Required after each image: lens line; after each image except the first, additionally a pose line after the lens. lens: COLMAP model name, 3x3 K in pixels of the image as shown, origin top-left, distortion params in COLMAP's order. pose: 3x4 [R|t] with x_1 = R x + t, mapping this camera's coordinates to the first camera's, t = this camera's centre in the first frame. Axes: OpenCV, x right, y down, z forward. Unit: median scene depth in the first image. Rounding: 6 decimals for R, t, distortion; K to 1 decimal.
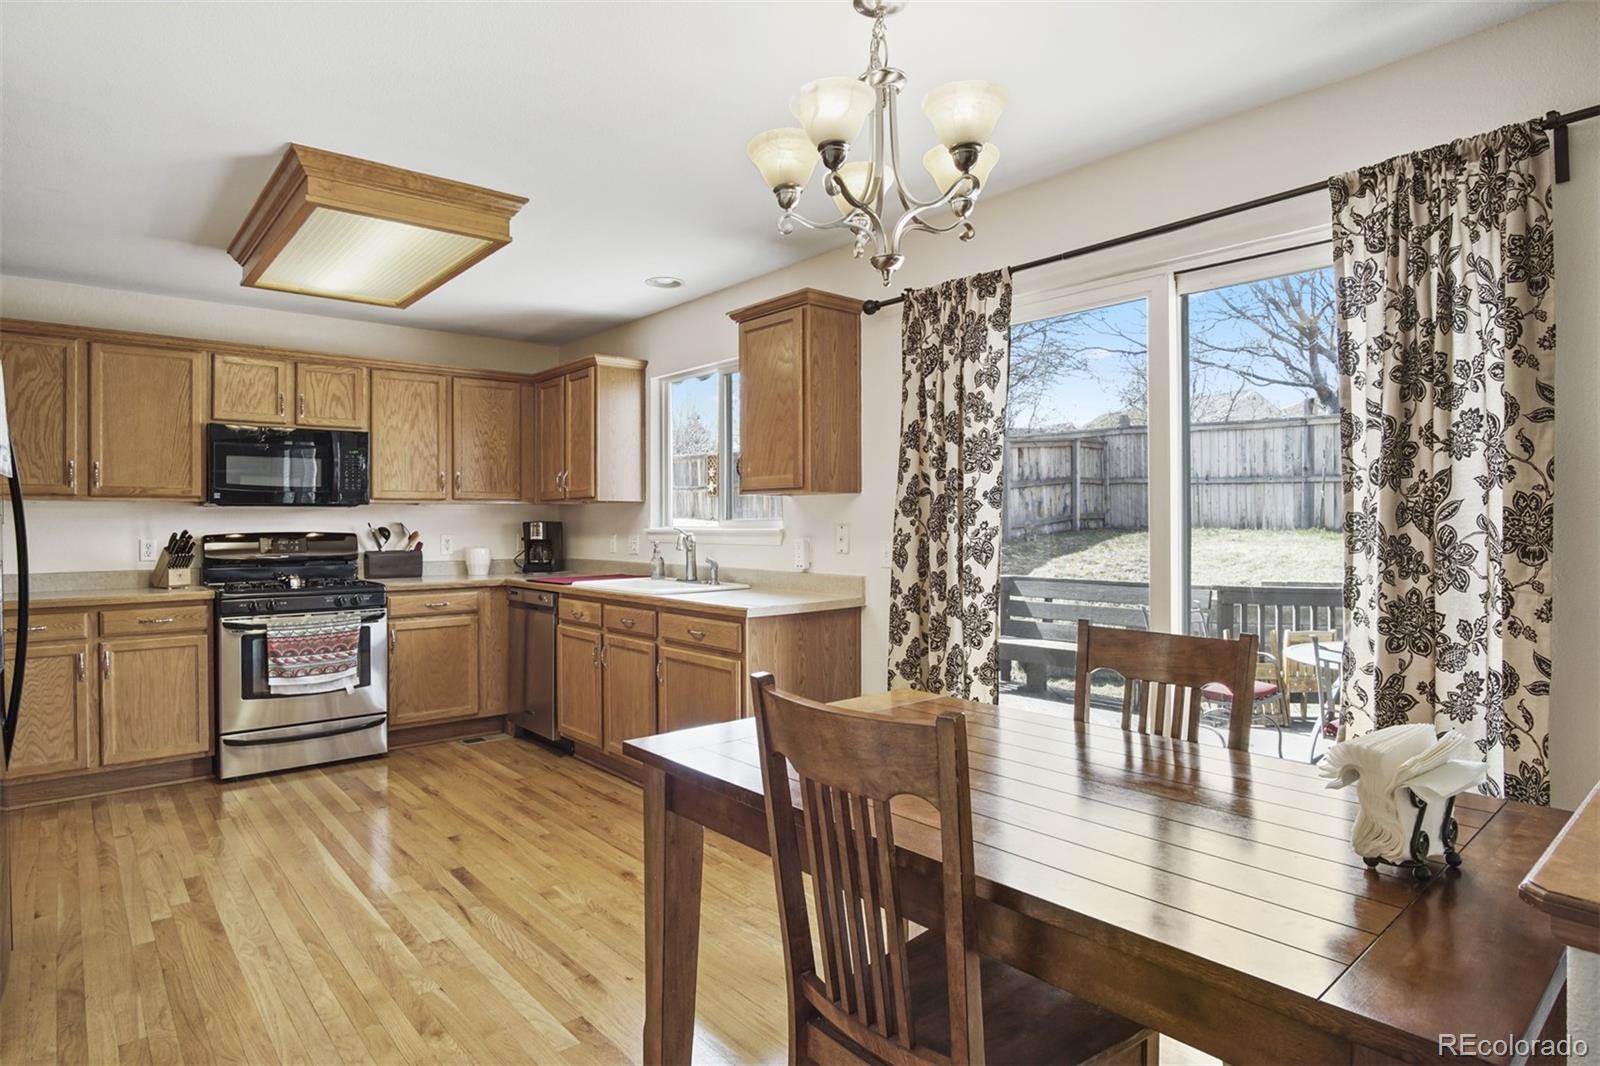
lens RADIAL K [[872.4, 0, 793.6], [0, 872.4, 518.8], [0, 0, 1]] dist [-0.033160, 0.009104]
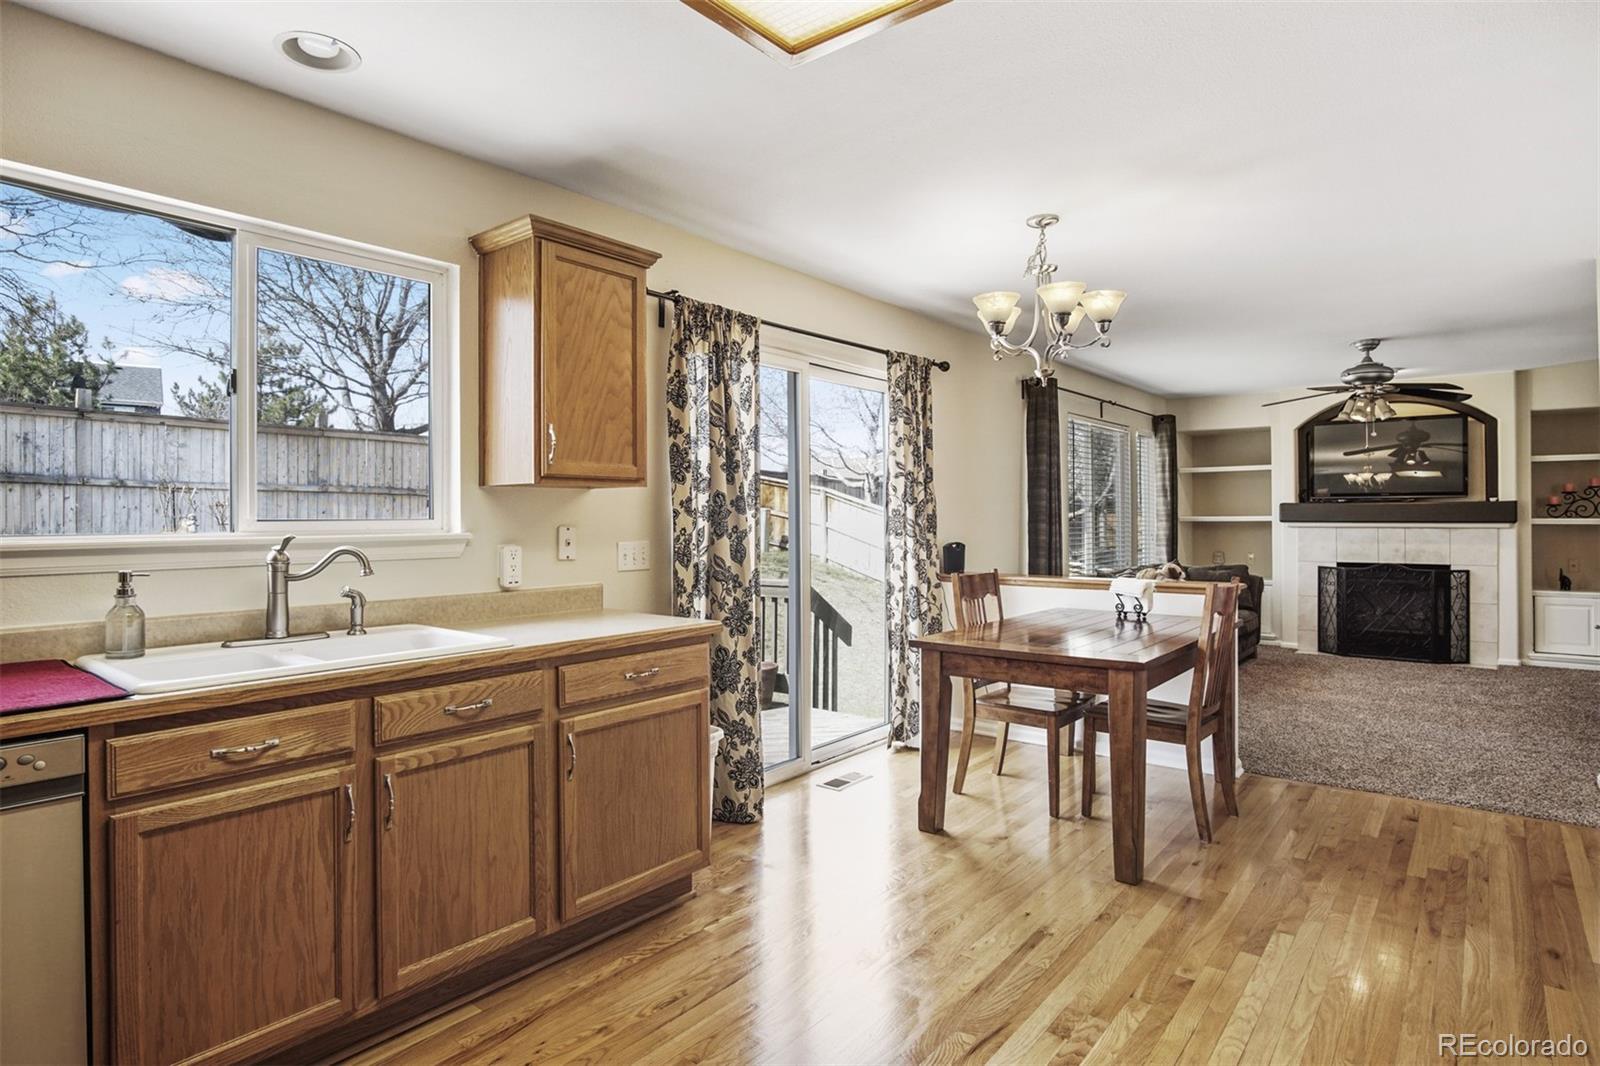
lens RADIAL K [[872.4, 0, 786.0], [0, 872.4, 514.5], [0, 0, 1]] dist [-0.033160, 0.009104]
pose [[-0.183673, 0.009043, 0.982946, -0.672036], [0.002235, 0.999959, -0.008782, 0.003420], [-0.982985, 0.000584, -0.183685, 0.806340]]
